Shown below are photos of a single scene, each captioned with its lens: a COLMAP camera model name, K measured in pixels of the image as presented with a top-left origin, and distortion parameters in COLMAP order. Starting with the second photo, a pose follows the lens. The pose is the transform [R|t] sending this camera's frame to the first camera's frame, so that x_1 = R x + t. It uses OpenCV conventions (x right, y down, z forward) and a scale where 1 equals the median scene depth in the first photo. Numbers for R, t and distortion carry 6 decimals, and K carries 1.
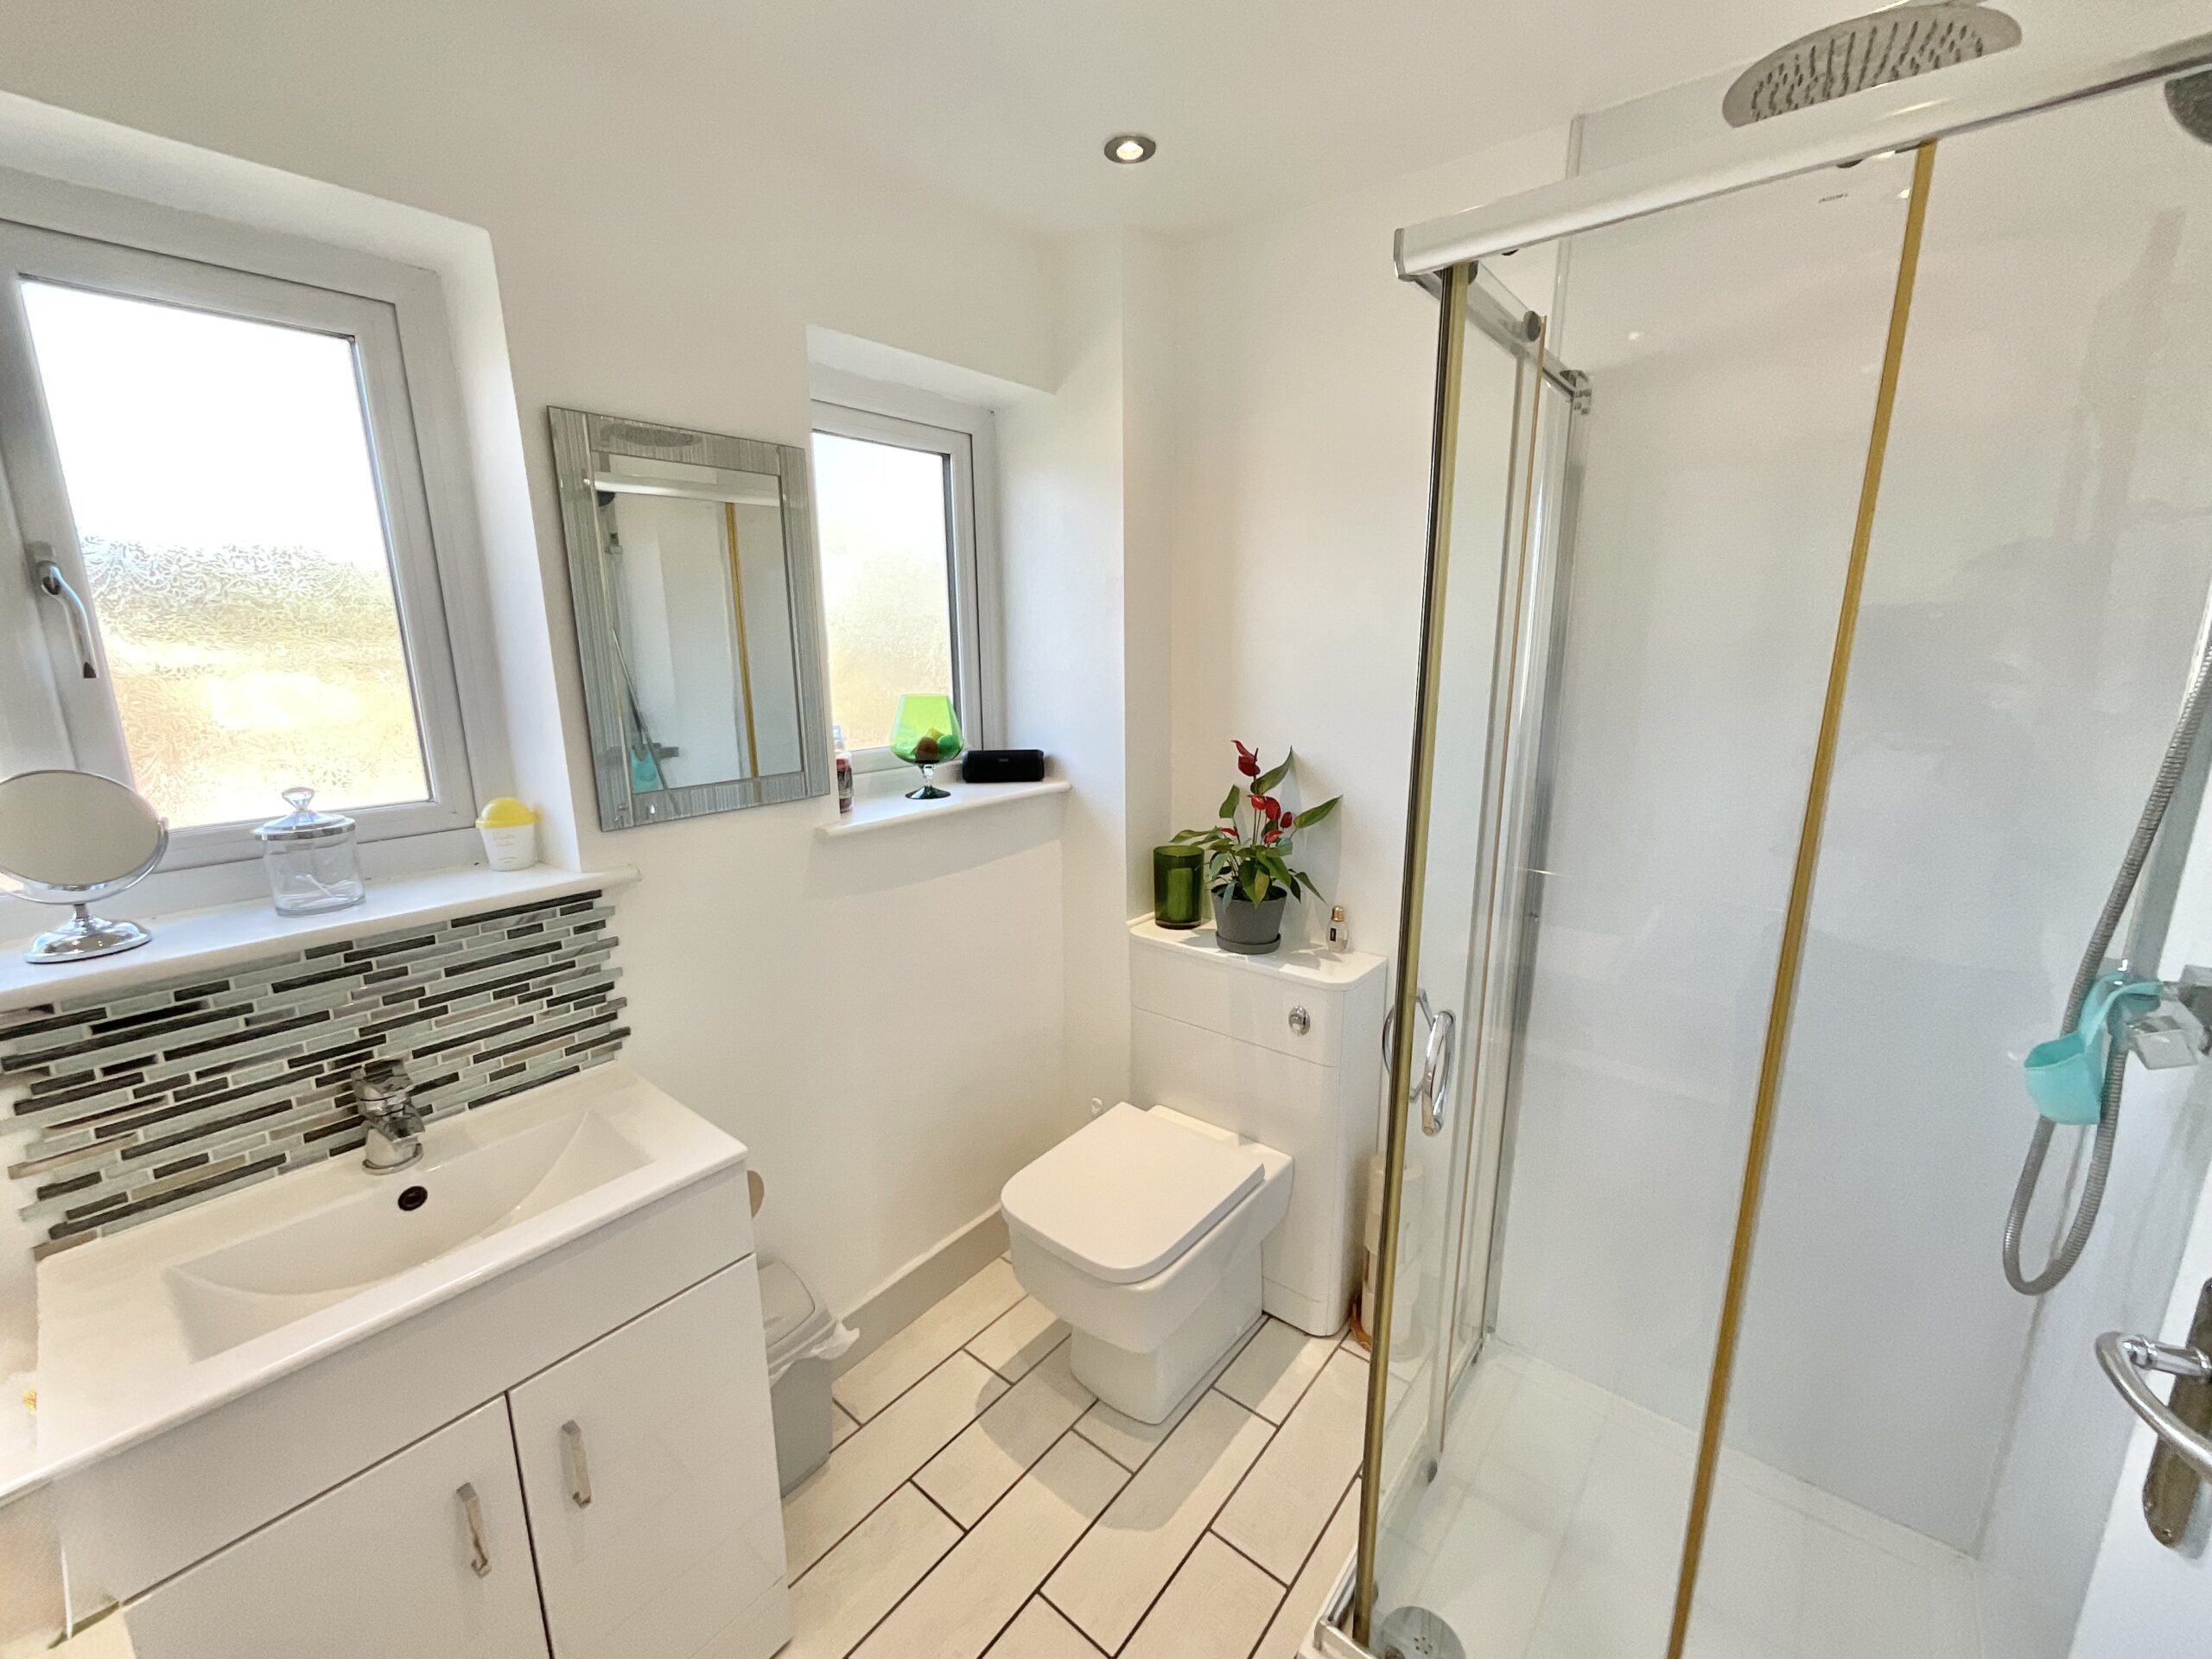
lens RADIAL K [[902.9, 0, 1099.5], [0, 902.9, 830.6], [0, 0, 1]] dist [0.014686, -0.001465]
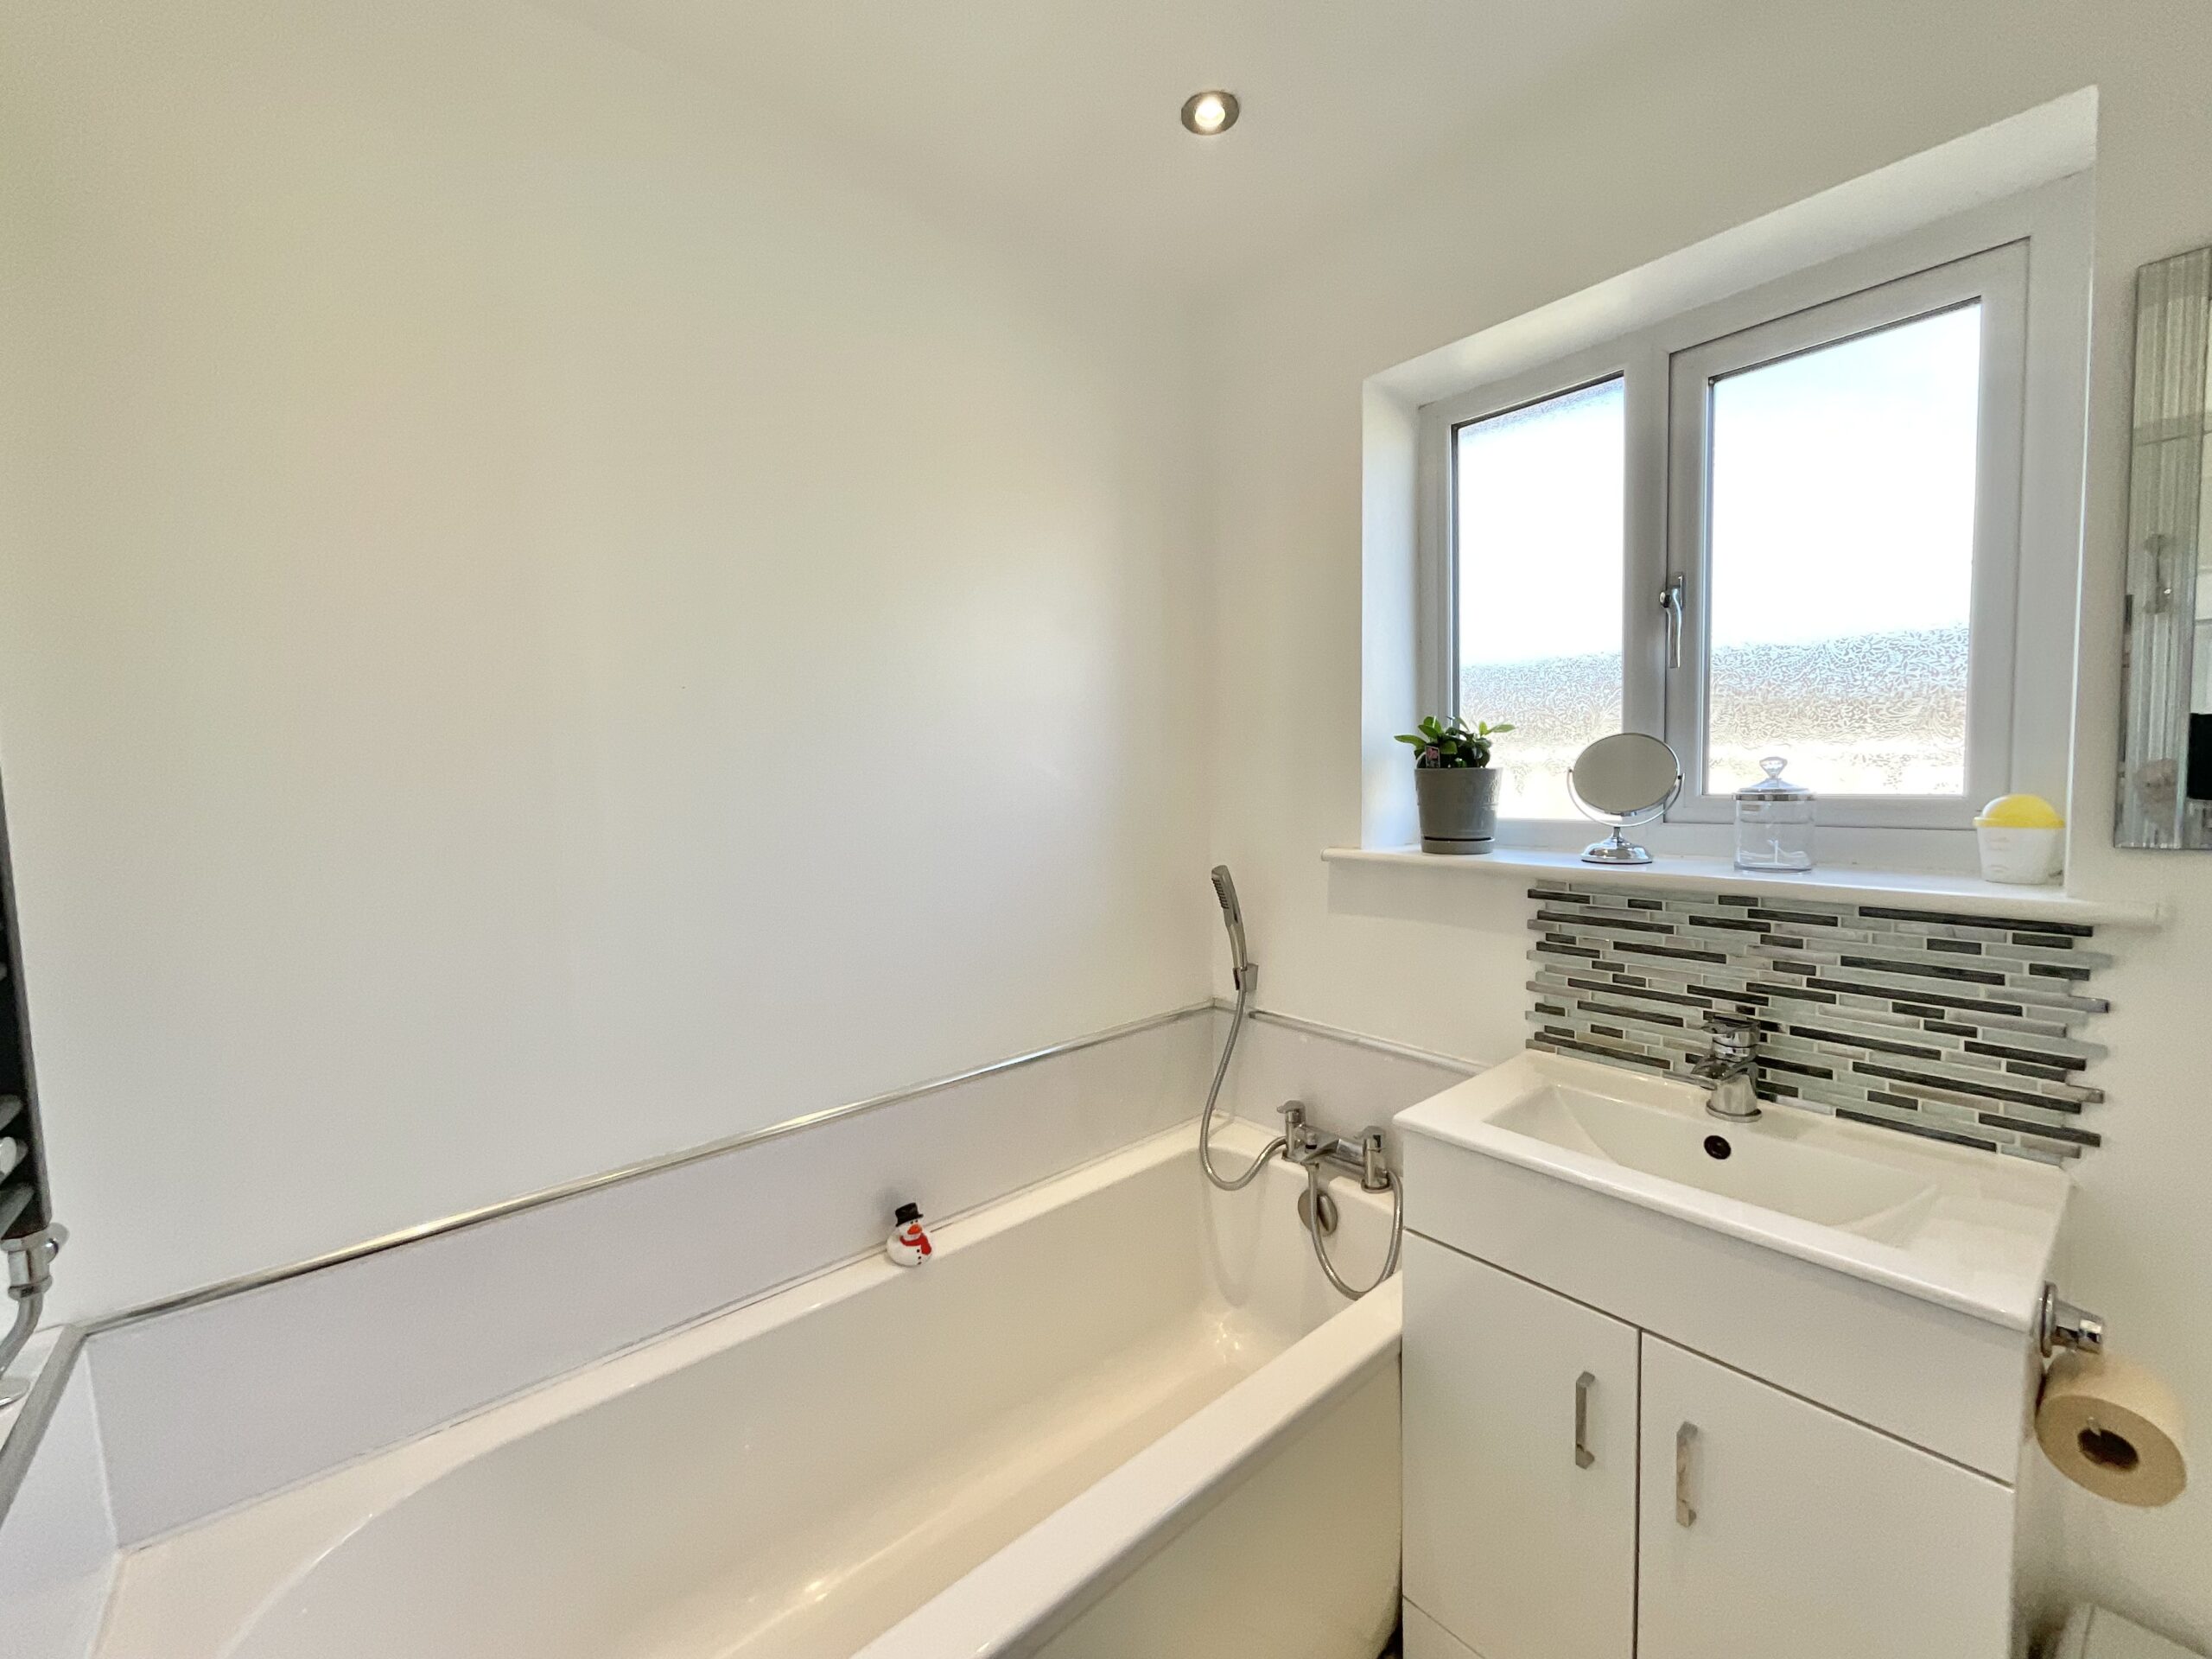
lens RADIAL K [[902.9, 0, 1100.8], [0, 902.9, 825.6], [0, 0, 1]] dist [0.014686, -0.001465]
pose [[-0.167250, 0.084522, -0.982285, 0.321953], [-0.182593, 0.976427, 0.115107, 0.053233], [0.968859, 0.198610, -0.147874, 0.379330]]
